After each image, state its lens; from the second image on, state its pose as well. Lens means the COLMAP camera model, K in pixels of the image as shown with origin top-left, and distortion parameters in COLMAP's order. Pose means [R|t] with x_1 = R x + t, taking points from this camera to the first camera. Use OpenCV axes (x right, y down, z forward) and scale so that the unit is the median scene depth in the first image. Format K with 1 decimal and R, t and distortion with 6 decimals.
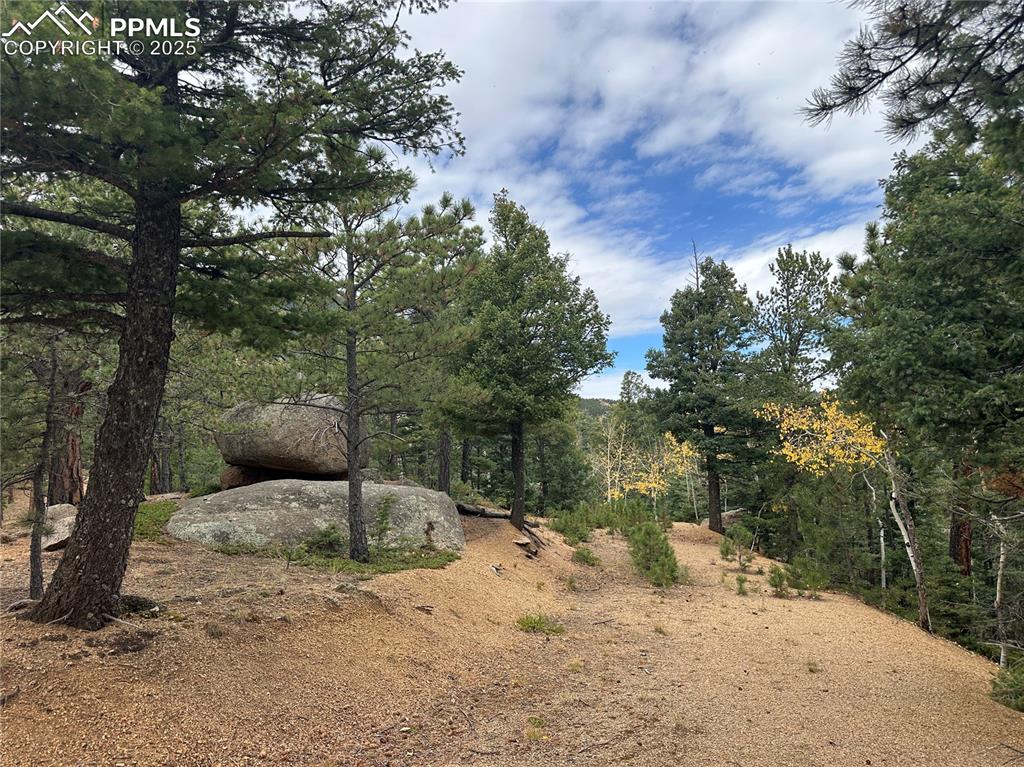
lens RADIAL K [[720.5, 0, 505.8], [0, 720.5, 381.8], [0, 0, 1]] dist [0.050254, -0.001358]
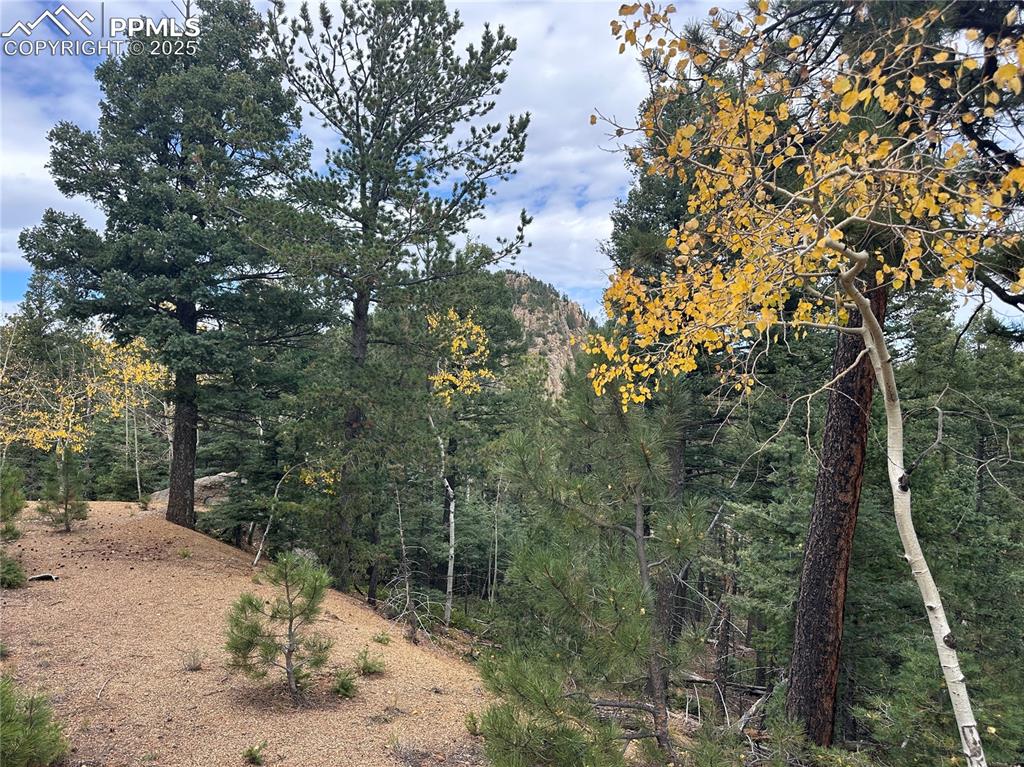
lens RADIAL K [[720.5, 0, 506.6], [0, 720.5, 373.5], [0, 0, 1]] dist [0.050254, -0.001358]
pose [[0.748559, 0.068421, 0.659529, 0.113481], [-0.103132, 0.994571, 0.013875, 0.070720], [-0.654999, -0.078405, 0.751551, 0.464035]]
